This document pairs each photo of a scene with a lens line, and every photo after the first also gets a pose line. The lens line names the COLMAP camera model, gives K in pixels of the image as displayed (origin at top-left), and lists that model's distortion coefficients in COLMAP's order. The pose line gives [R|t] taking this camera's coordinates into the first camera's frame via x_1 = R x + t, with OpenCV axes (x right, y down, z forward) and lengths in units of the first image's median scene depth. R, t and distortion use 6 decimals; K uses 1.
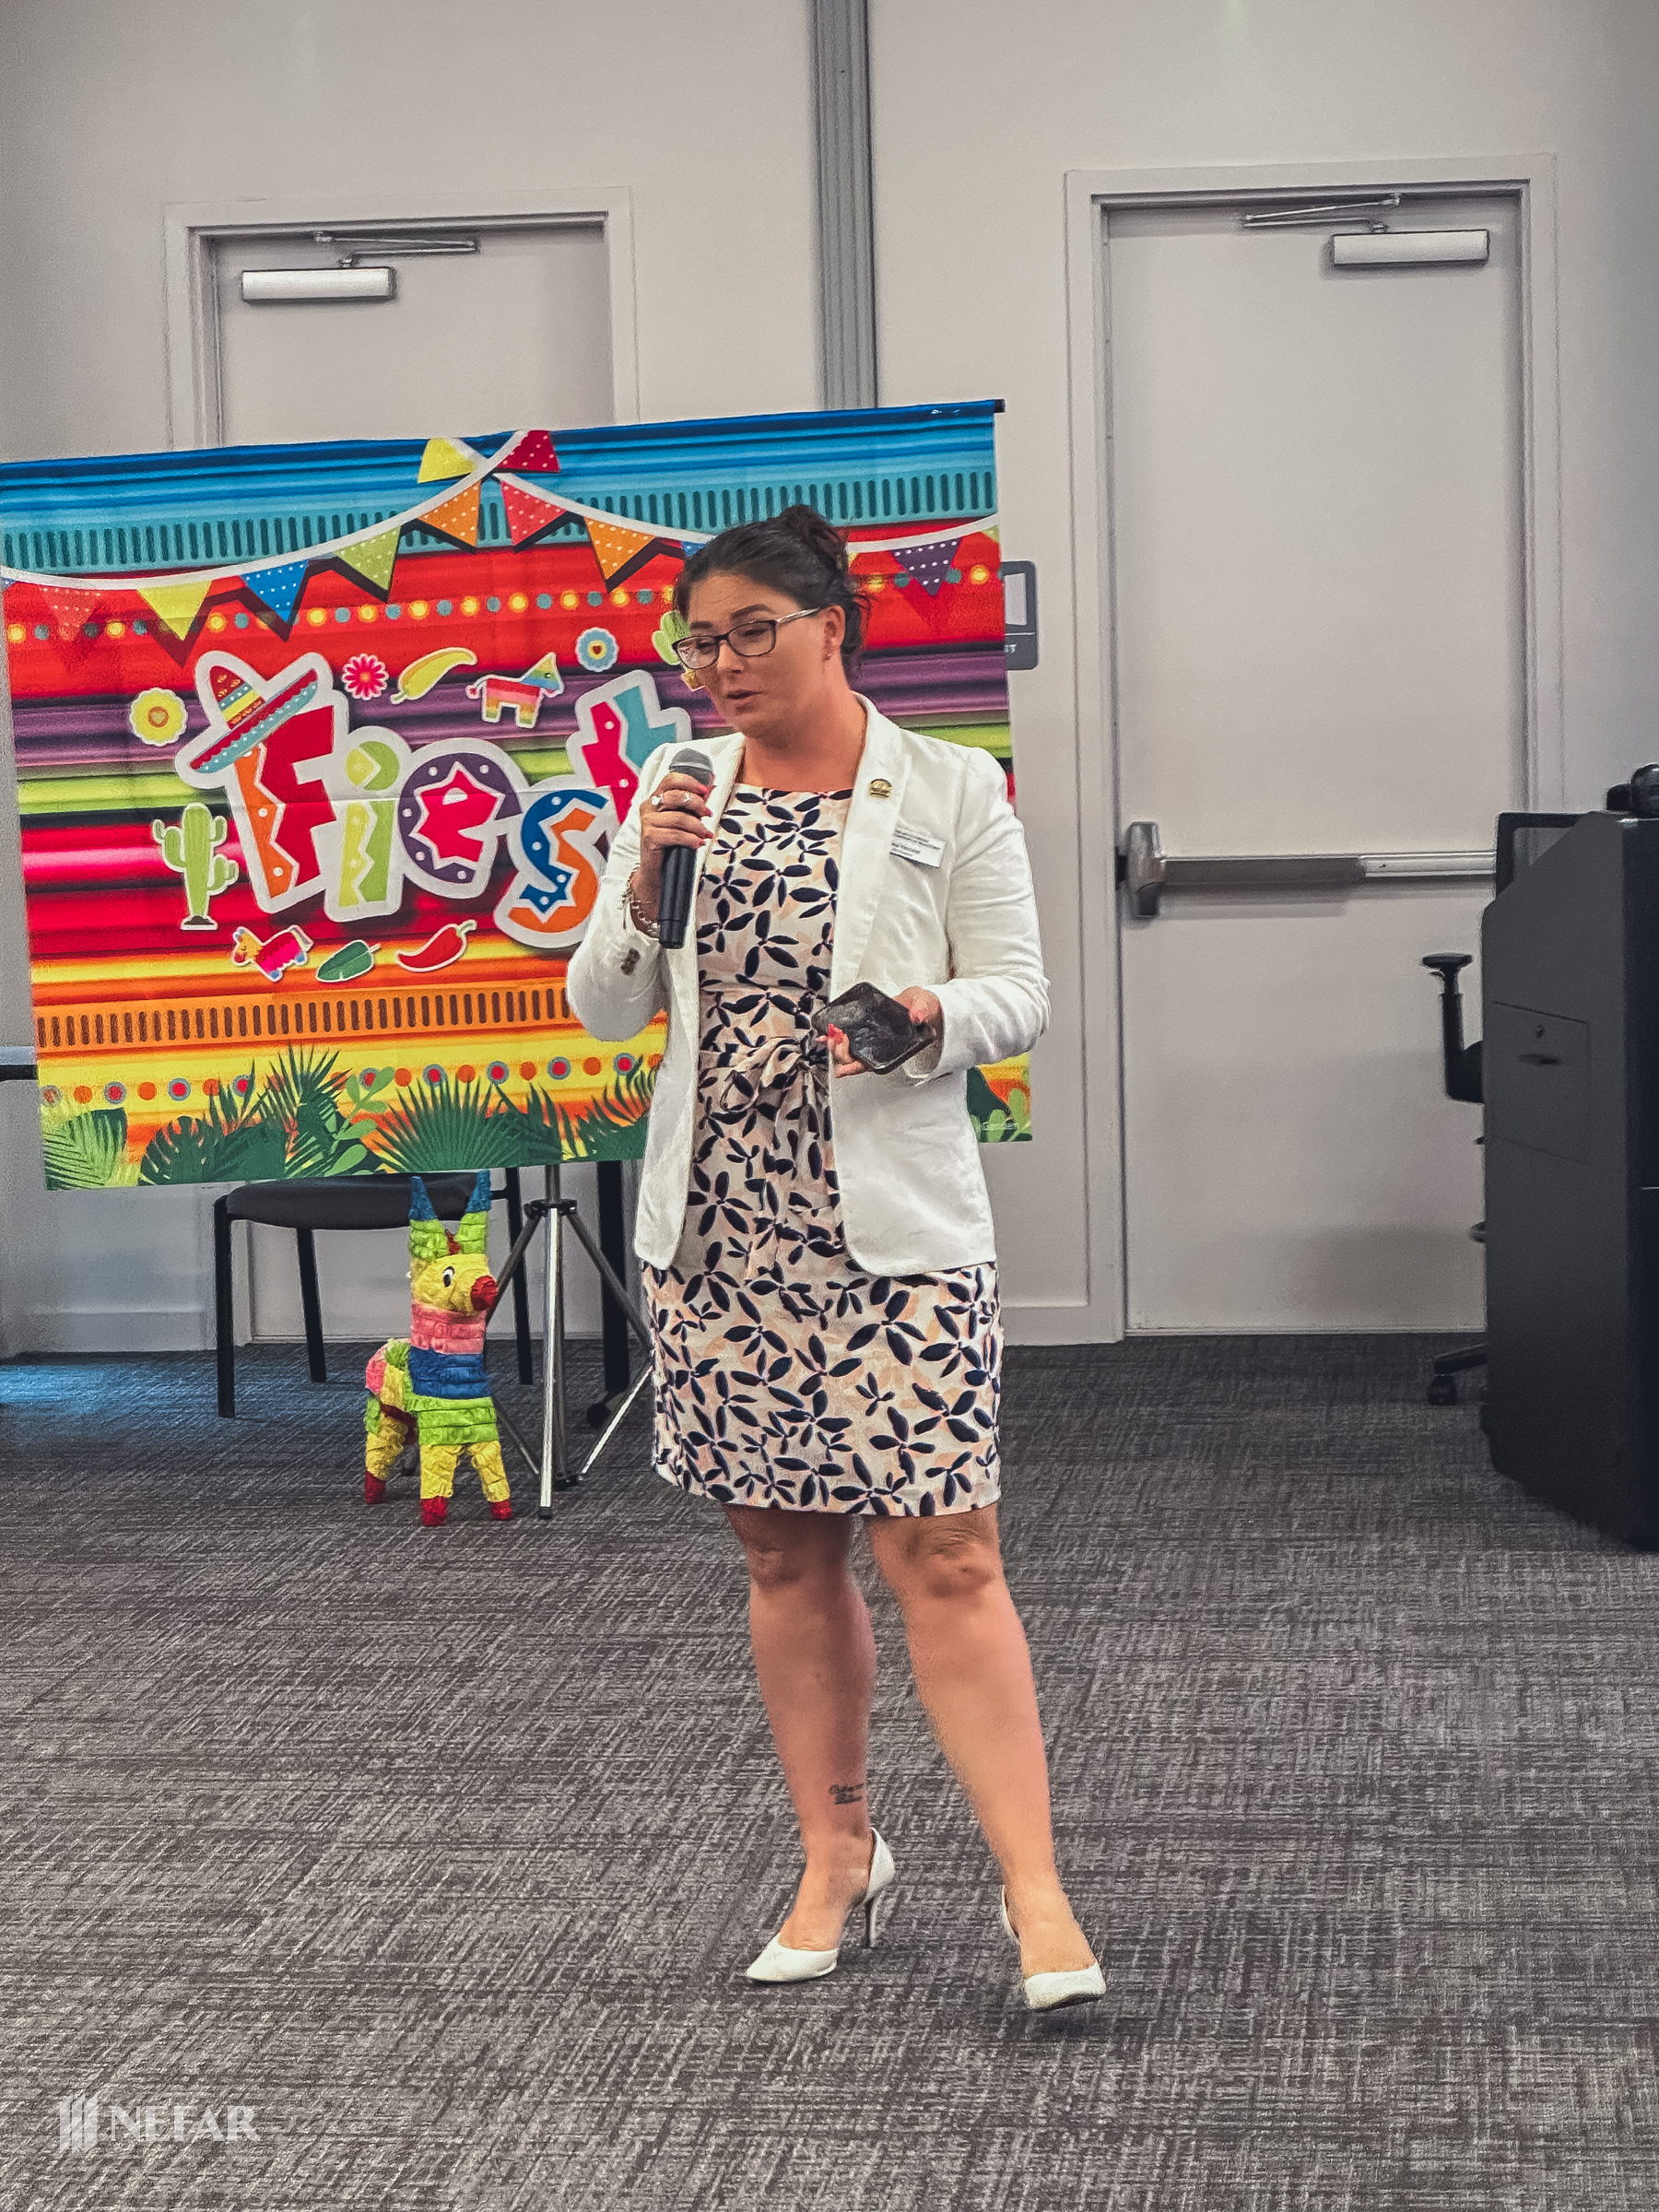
lens RADIAL K [[5259.2, 0, 824.3], [0, 5259.2, 1052.1], [0, 0, 1]] dist [0.106236, -0.140733]
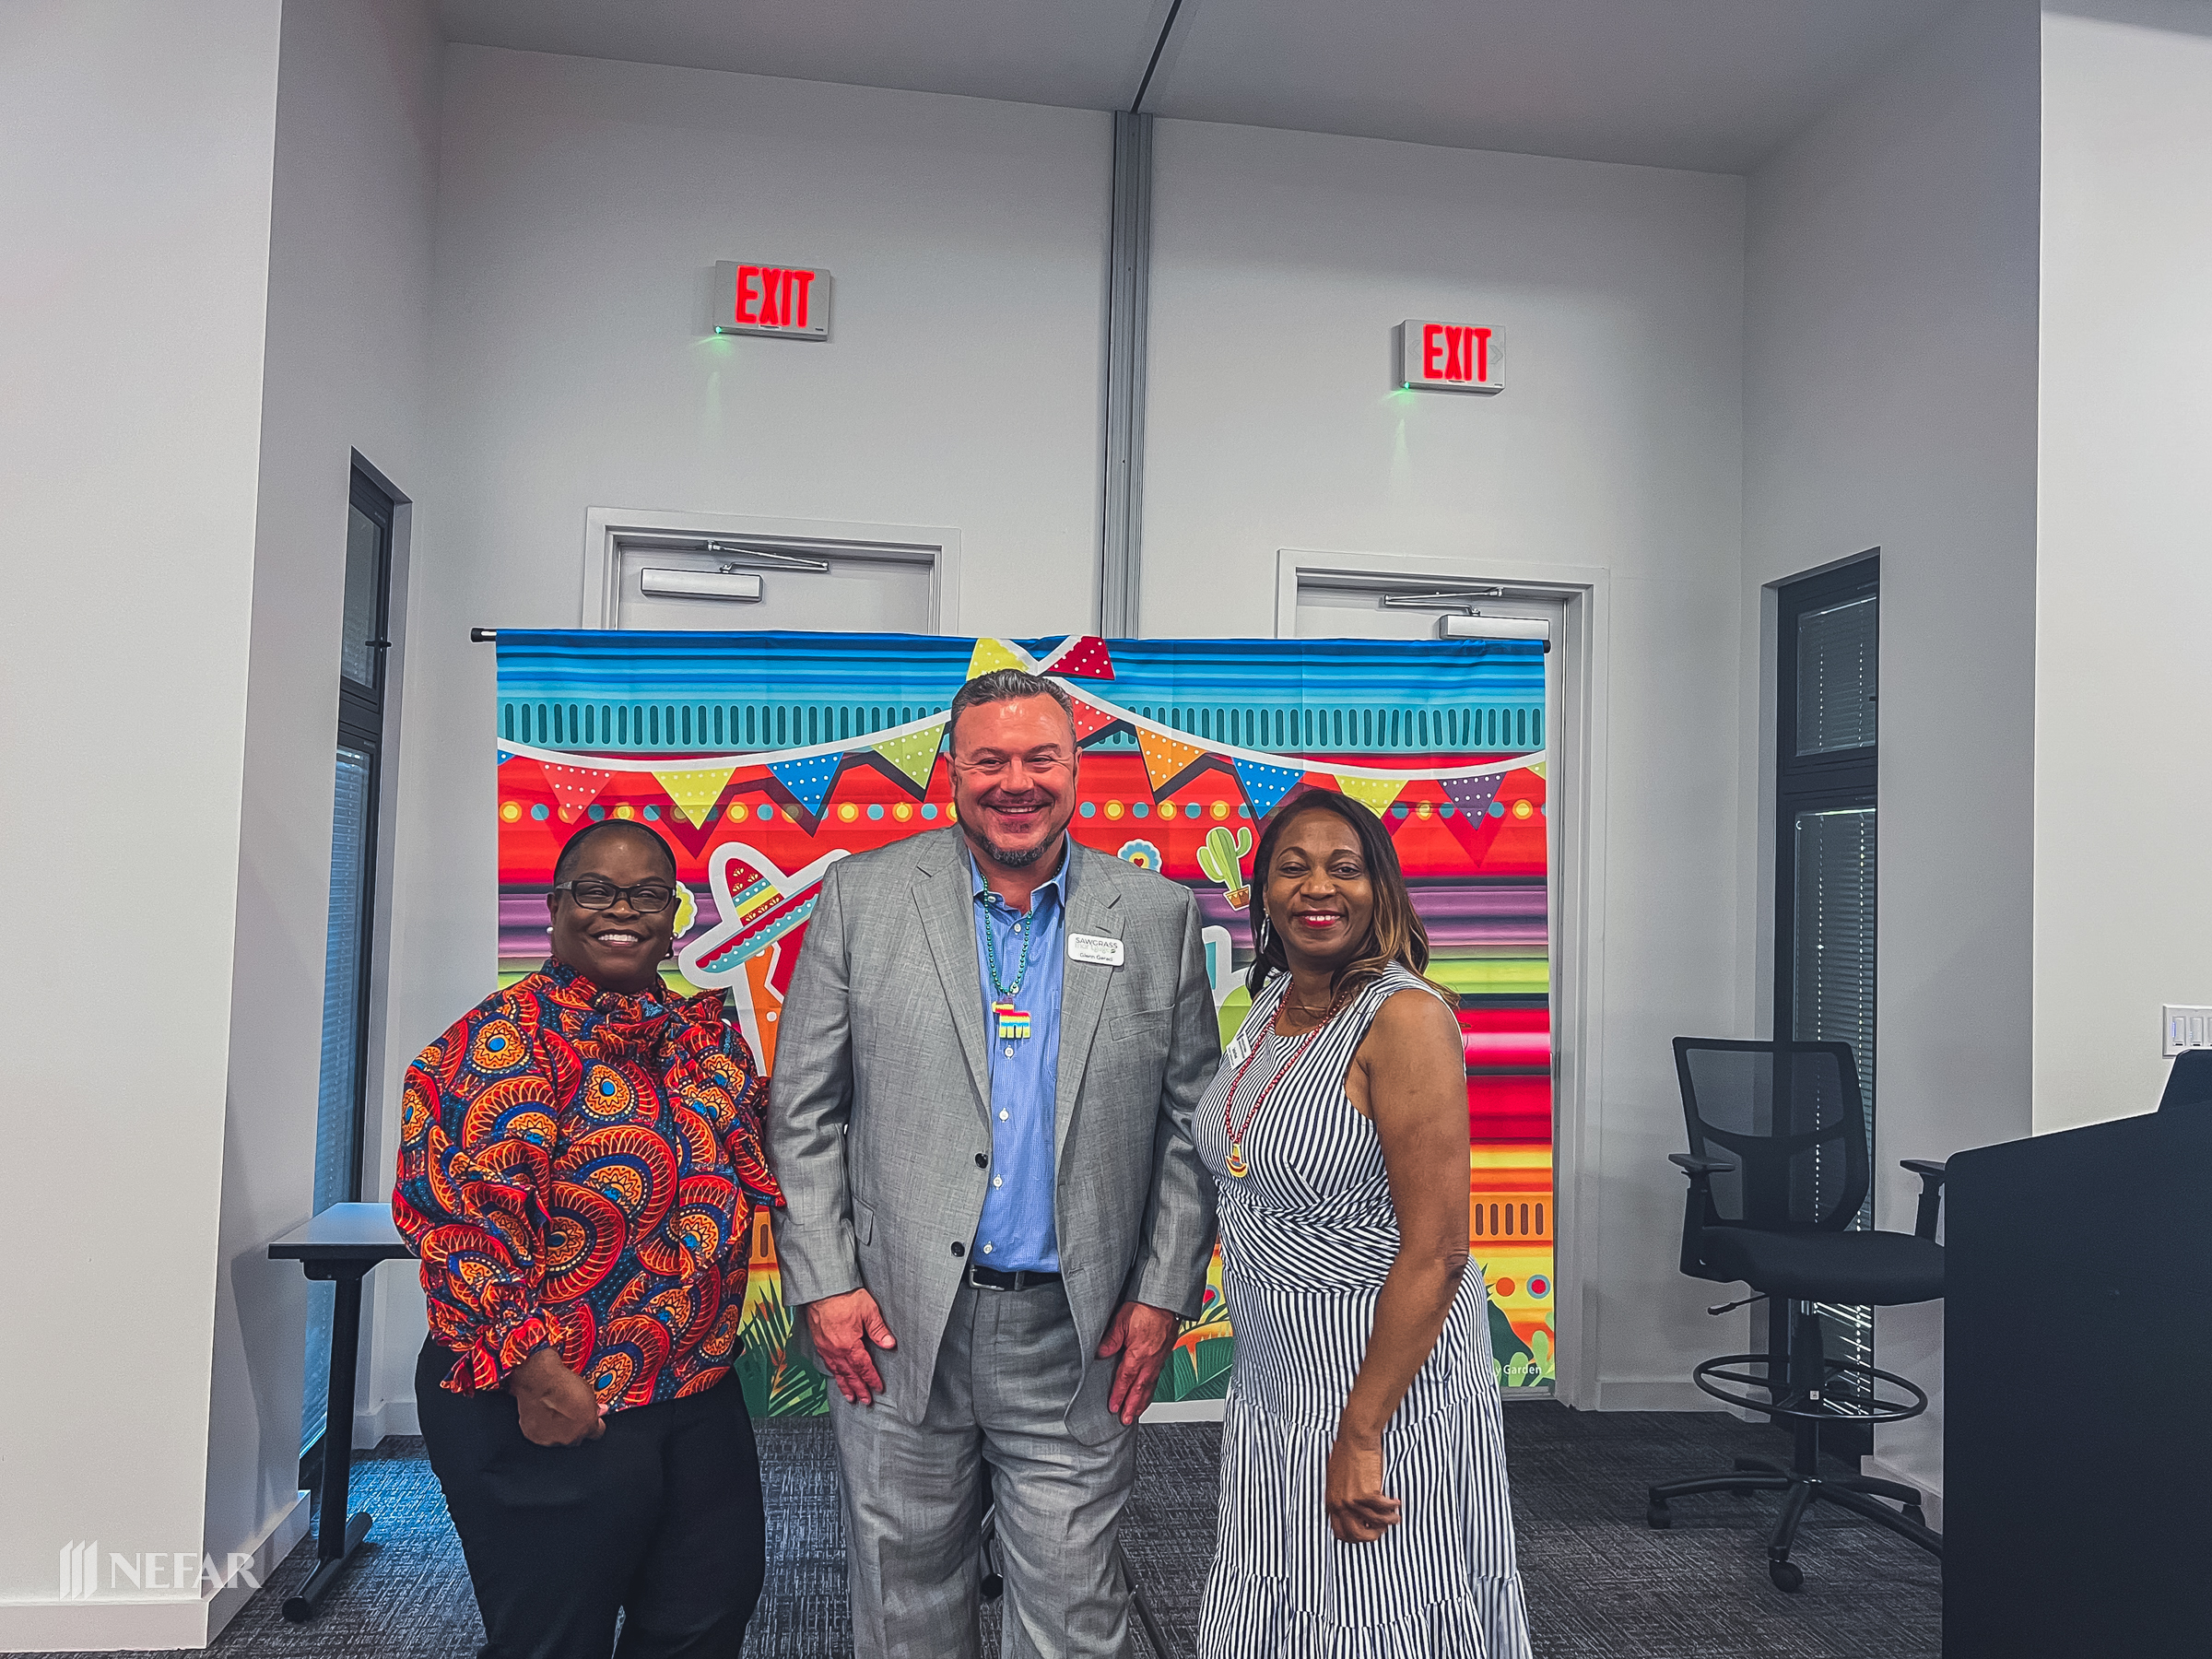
lens RADIAL K [[1871.1, 0, 1098.4], [0, 1871.1, 817.9], [0, 0, 1]] dist [0.074169, -0.330910]
pose [[0.968066, 0.062851, 0.242688, -0.134532], [-0.030395, 0.990347, -0.135238, -0.037435], [-0.248845, 0.123543, 0.960632, 0.665629]]
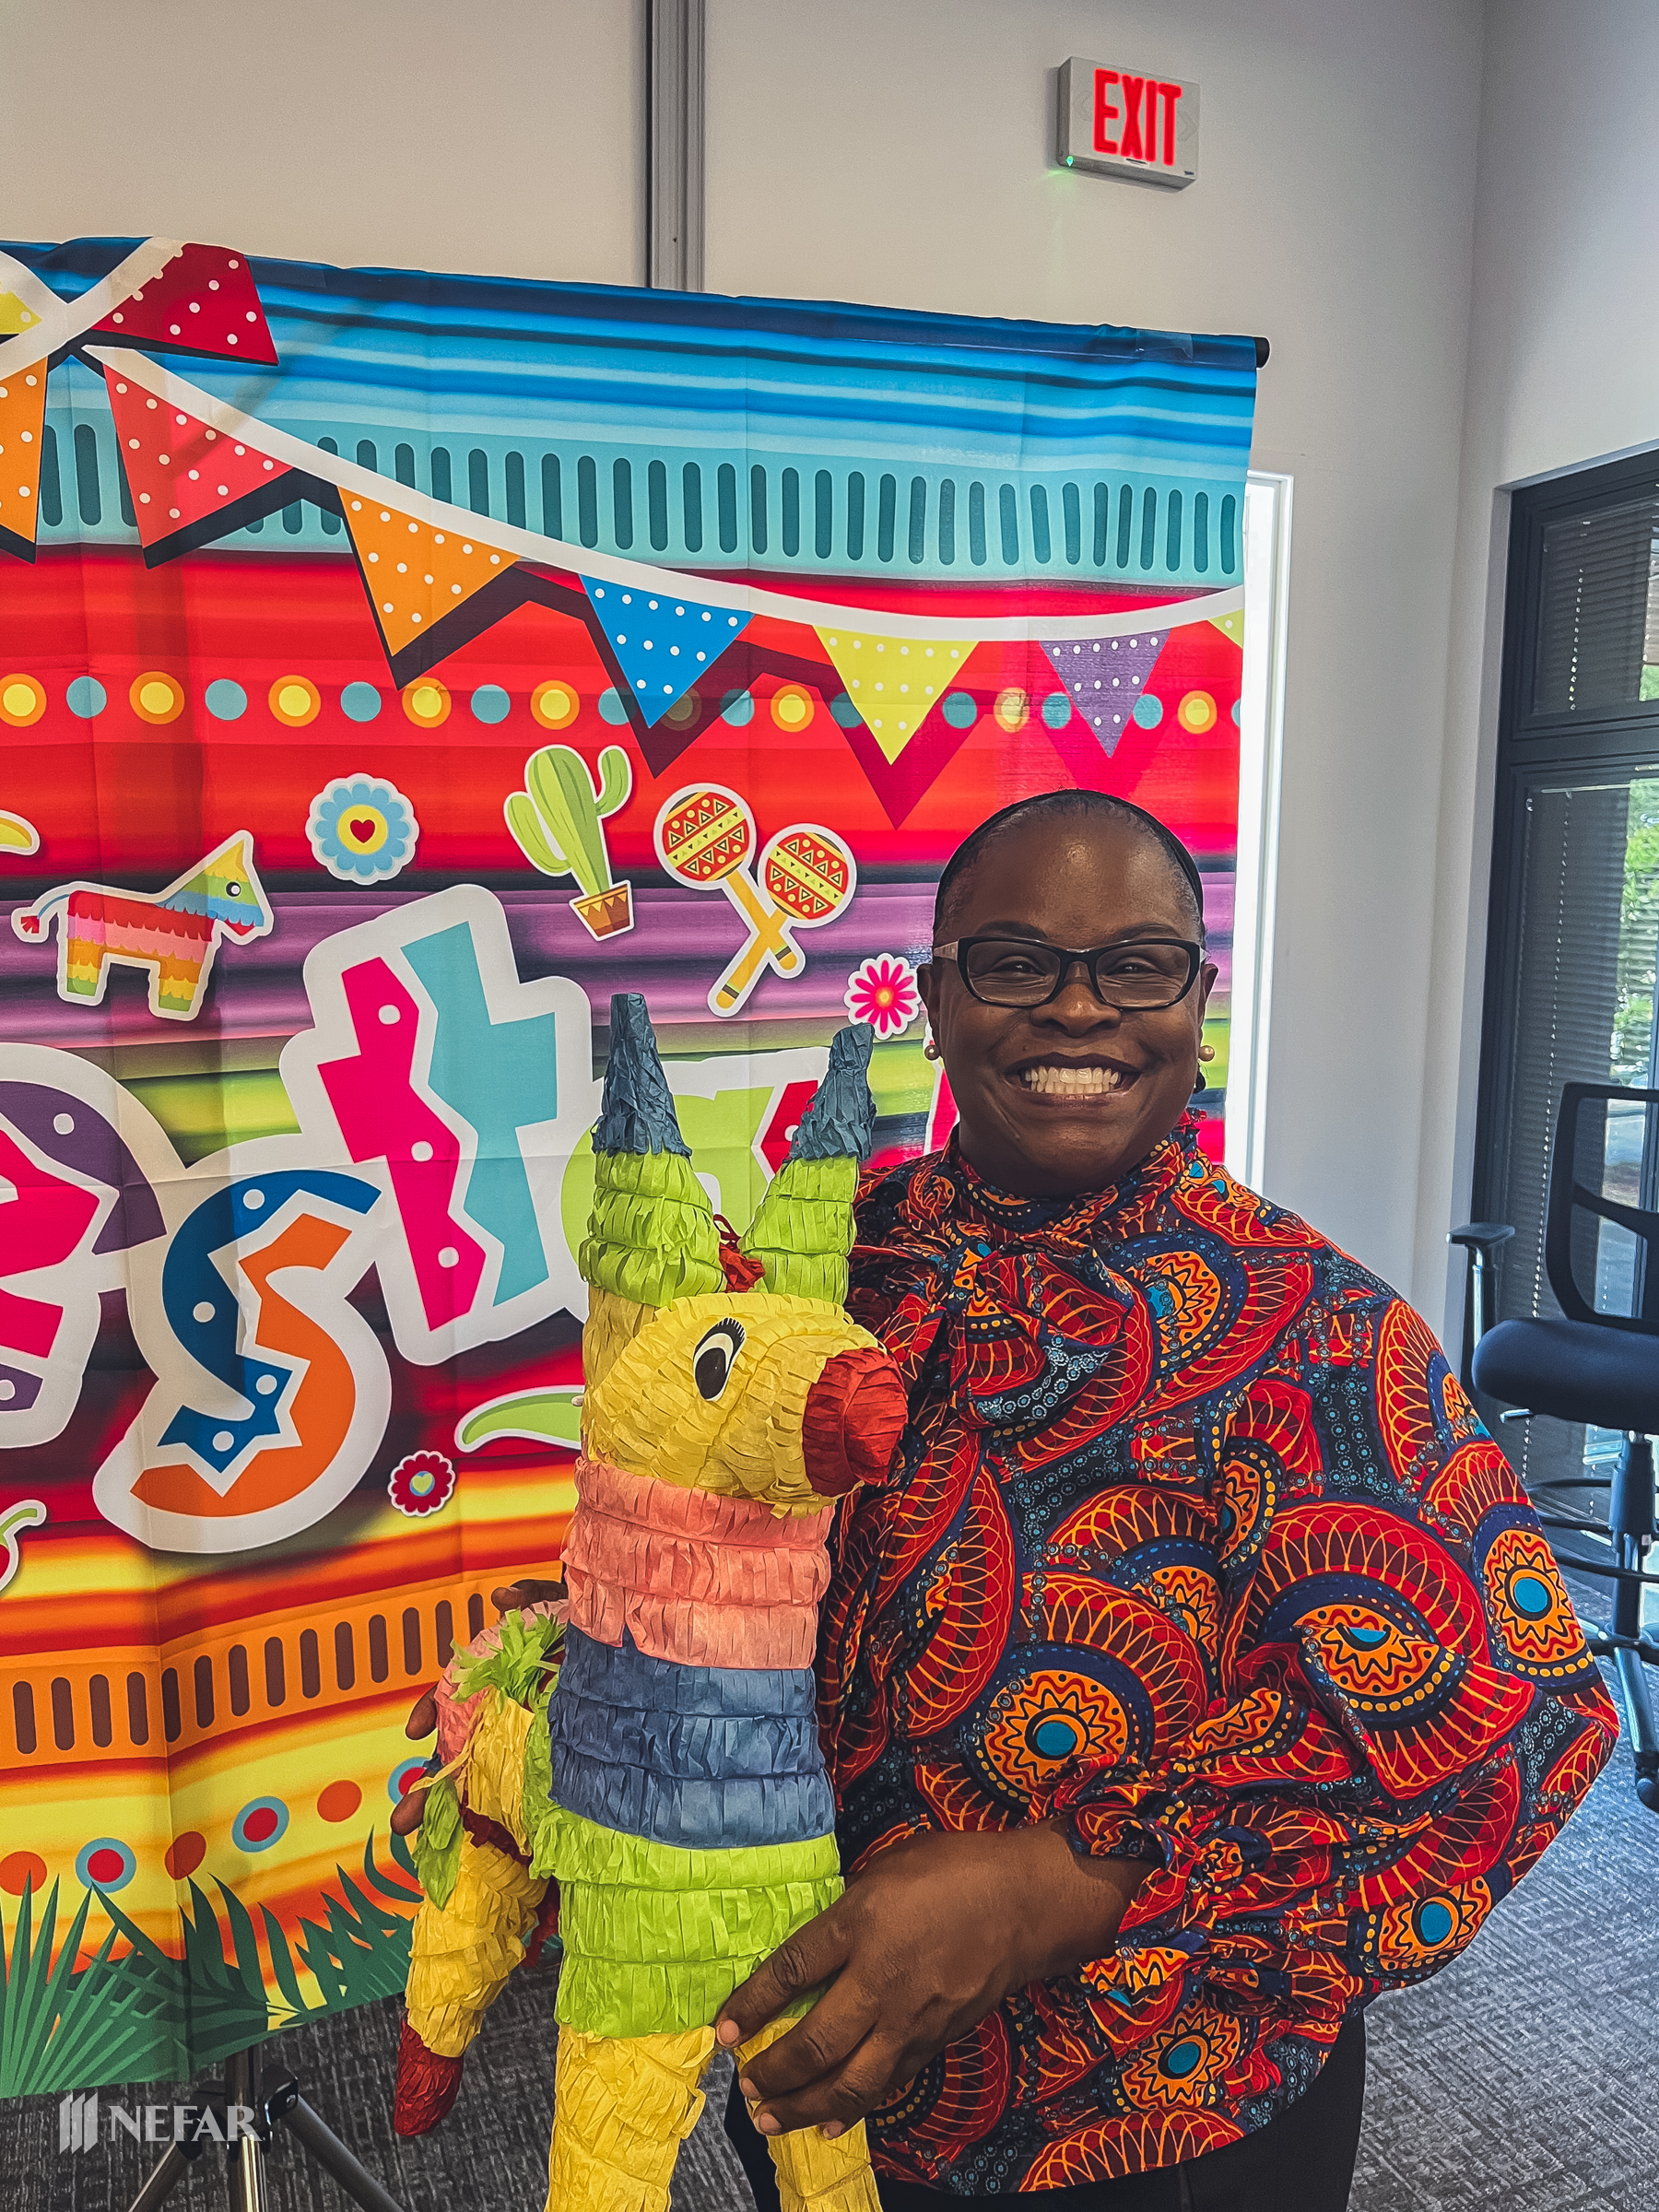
lens RADIAL K [[1787.5, 0, 823.6], [0, 1787.5, 1113.7], [0, 0, 1]] dist [-0.003559, -0.002195]
pose [[0.900481, -0.016924, 0.434566, -0.071246], [-0.005097, 0.998763, 0.049458, -0.061368], [-0.434866, -0.046751, 0.899281, 0.856113]]
